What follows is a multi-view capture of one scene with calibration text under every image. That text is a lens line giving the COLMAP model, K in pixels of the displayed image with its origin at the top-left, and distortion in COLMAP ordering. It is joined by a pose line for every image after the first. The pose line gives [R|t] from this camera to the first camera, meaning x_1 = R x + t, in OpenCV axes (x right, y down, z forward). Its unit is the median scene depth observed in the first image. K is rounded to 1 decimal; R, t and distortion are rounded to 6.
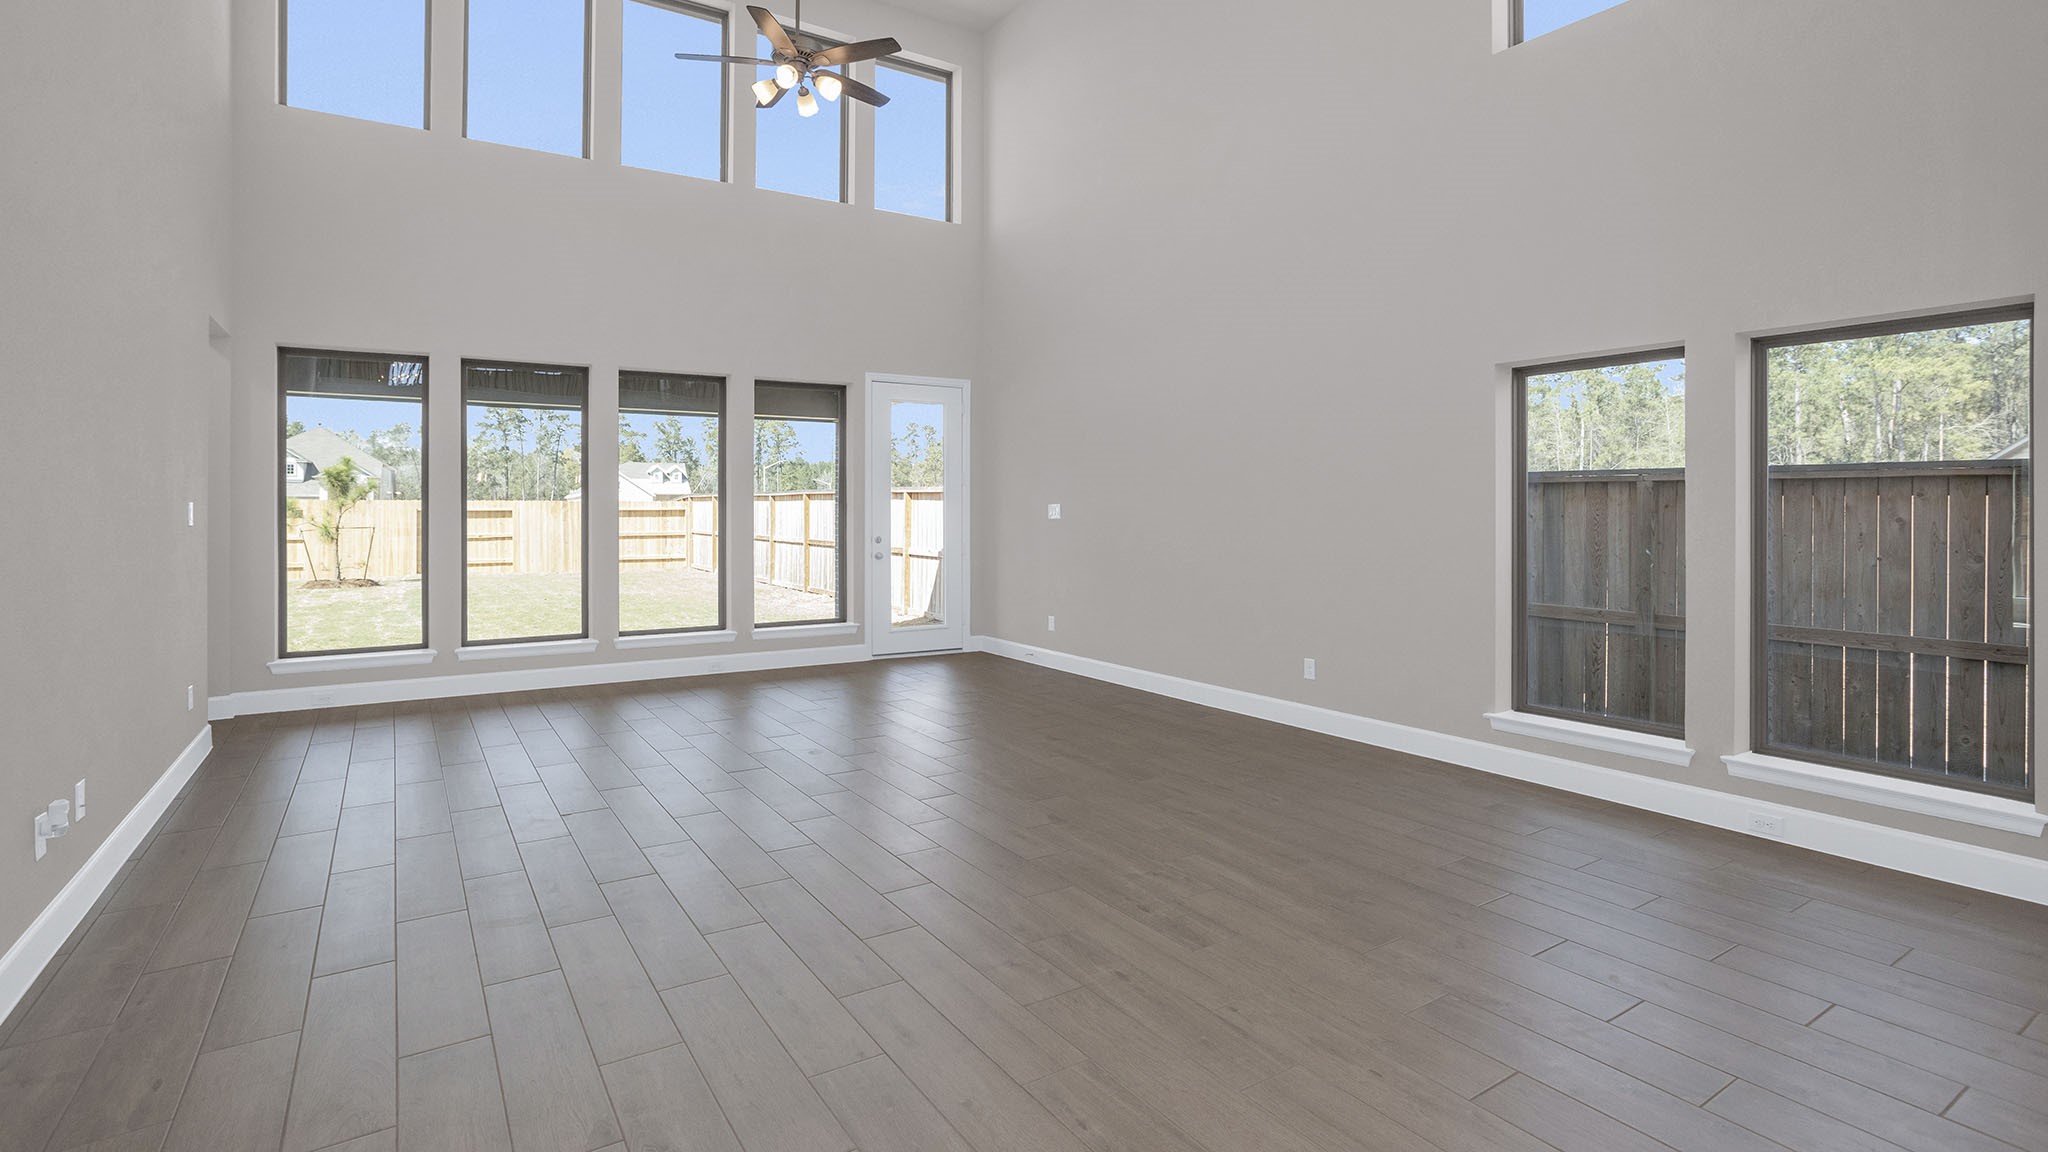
lens RADIAL K [[977.5, 0, 1008.7], [0, 977.5, 519.3], [0, 0, 1]] dist [-0.026490, 0.002884]
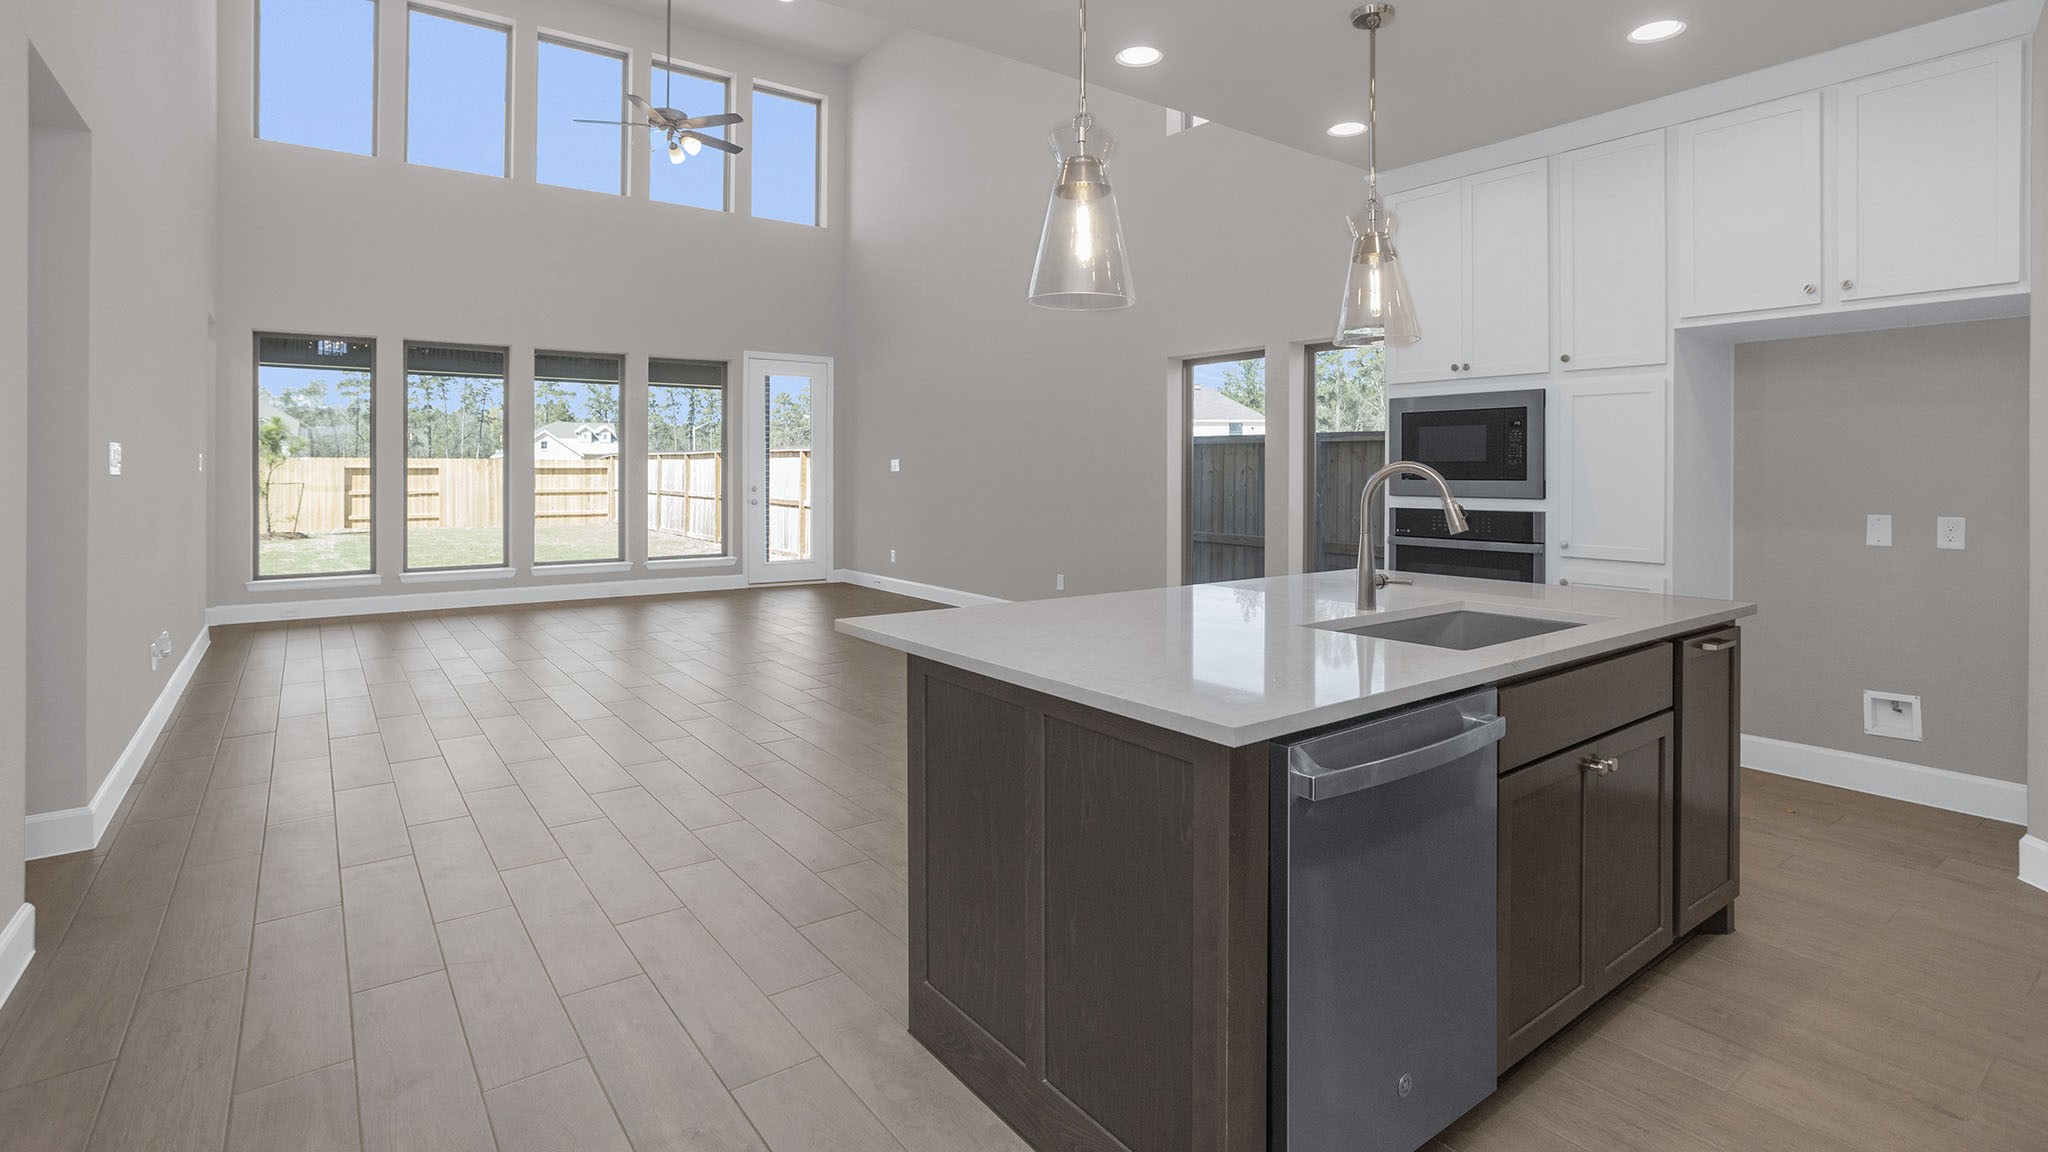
lens RADIAL K [[977.5, 0, 1009.1], [0, 977.5, 481.6], [0, 0, 1]] dist [-0.026490, 0.002884]
pose [[0.998049, 0.001174, 0.062423, 0.105354], [-0.001236, 0.999999, 0.000954, 0.010200], [-0.062422, -0.001029, 0.998049, -0.226439]]
